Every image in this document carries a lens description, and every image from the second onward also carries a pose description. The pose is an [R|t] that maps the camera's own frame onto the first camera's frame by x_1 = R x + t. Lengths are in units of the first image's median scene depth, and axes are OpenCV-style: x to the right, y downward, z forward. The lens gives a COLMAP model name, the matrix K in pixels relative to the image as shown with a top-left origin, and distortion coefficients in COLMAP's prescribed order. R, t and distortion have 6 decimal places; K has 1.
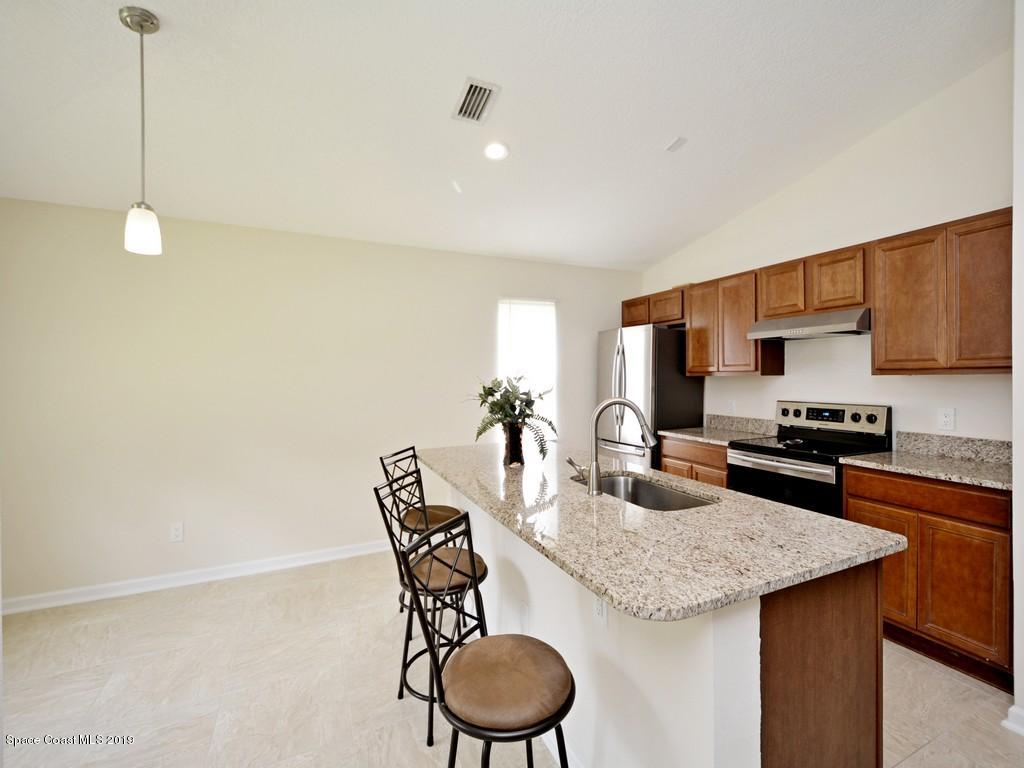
lens RADIAL K [[448.4, 0, 513.5], [0, 448.4, 378.2], [0, 0, 1]] dist [0.002291, 0.000163]
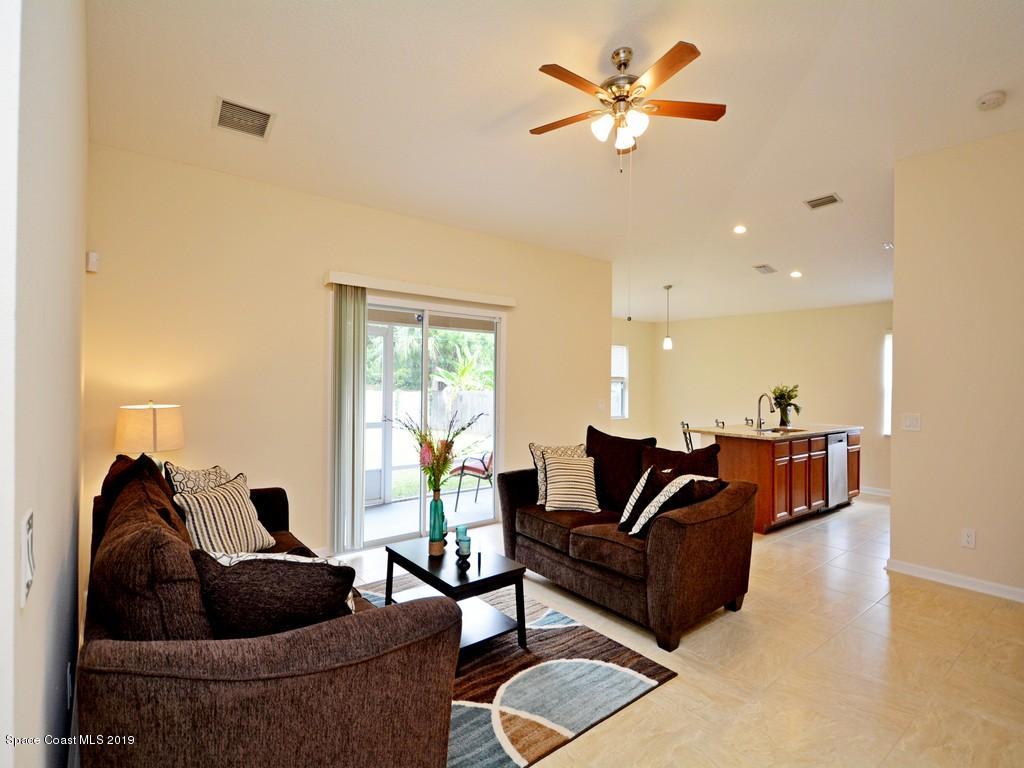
lens RADIAL K [[518.4, 0, 512.5], [0, 518.4, 380.3], [0, 0, 1]] dist [0.003780, 0.000320]
pose [[0.245188, 0.007051, -0.969450, 1.826334], [-0.018885, 0.999819, 0.002495, -0.006240], [0.969292, 0.017697, 0.245276, -0.771267]]
